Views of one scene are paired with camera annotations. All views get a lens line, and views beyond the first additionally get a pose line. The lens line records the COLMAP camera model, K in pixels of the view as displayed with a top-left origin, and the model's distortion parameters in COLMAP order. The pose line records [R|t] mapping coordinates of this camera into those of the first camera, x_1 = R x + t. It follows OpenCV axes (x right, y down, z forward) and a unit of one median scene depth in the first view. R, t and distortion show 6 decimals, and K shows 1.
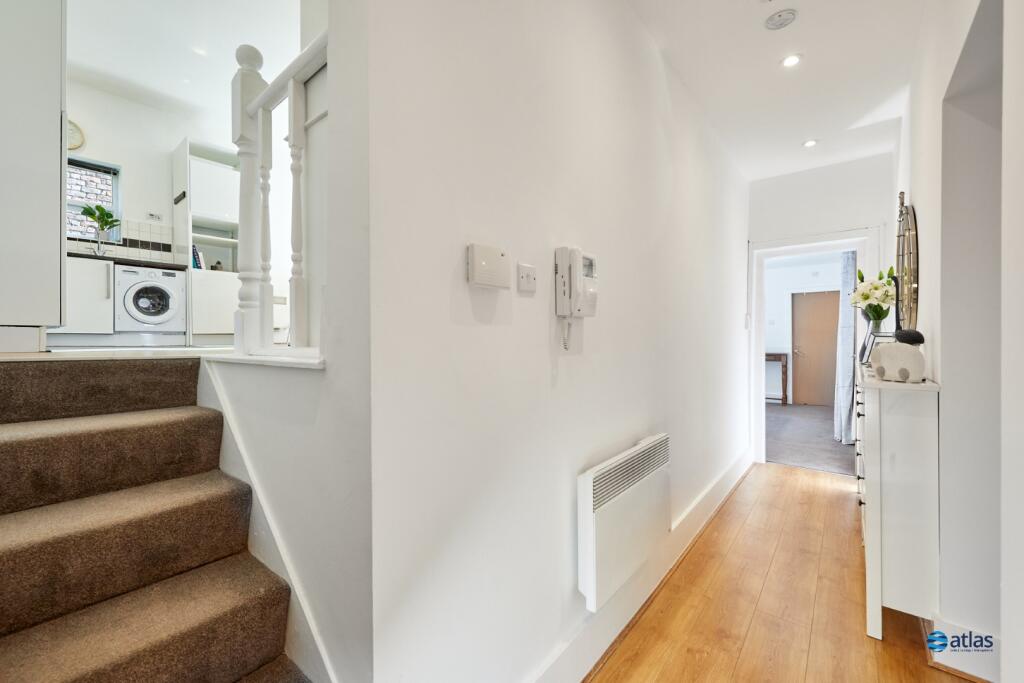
lens RADIAL K [[423.0, 0, 508.6], [0, 423.0, 335.0], [0, 0, 1]] dist [0.000786, -0.000001]
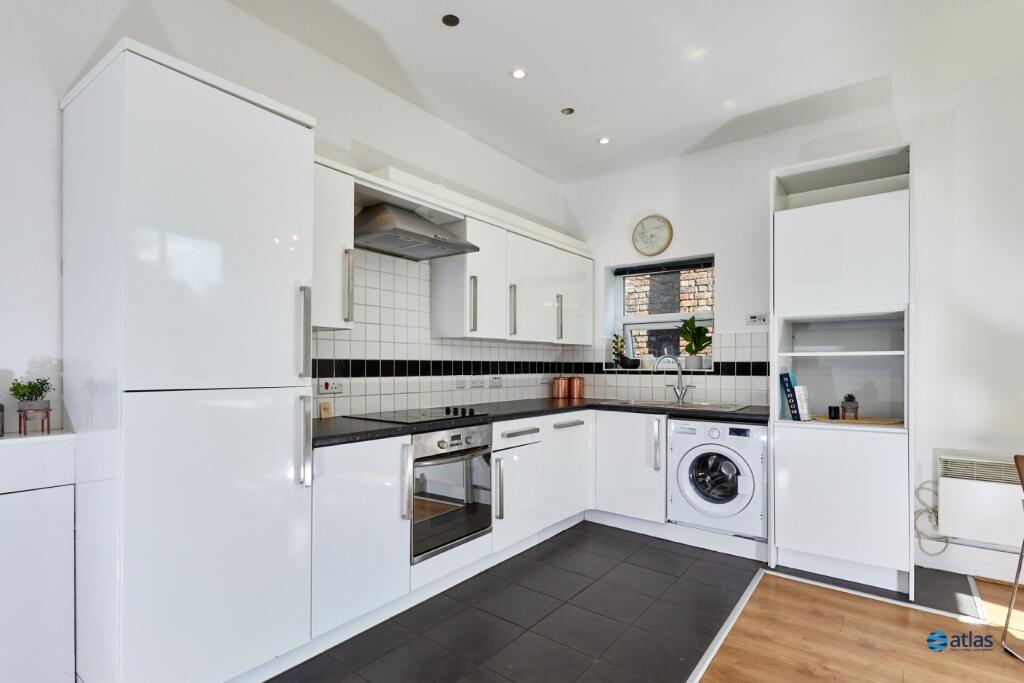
lens RADIAL K [[510.1, 0, 487.9], [0, 510.1, 367.6], [0, 0, 1]] dist [0.005070, 0.000470]
pose [[0.005517, 0.011545, -0.999918, -0.135091], [-0.006903, 0.999910, 0.011507, -0.228080], [0.999961, 0.006839, 0.005597, 0.652026]]
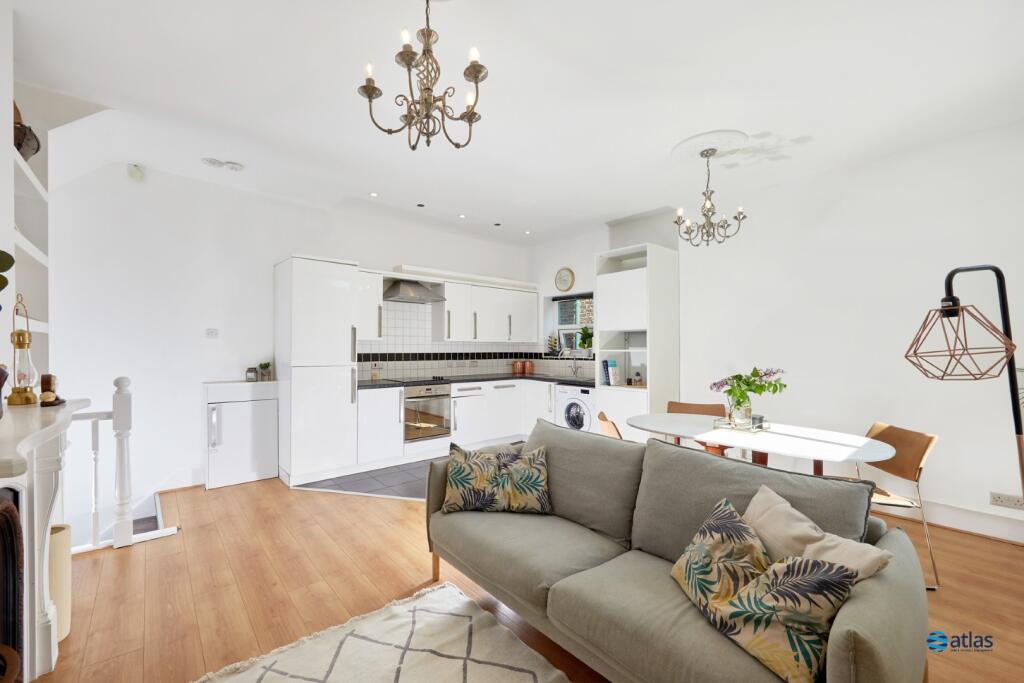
lens RADIAL K [[423.0, 0, 479.3], [0, 423.0, 347.3], [0, 0, 1]] dist [0.000786, -0.000001]
pose [[-0.222725, 0.002833, -0.974877, 0.253729], [-0.003319, 0.999988, 0.003664, -0.248524], [0.974876, 0.004052, -0.222713, 0.956162]]
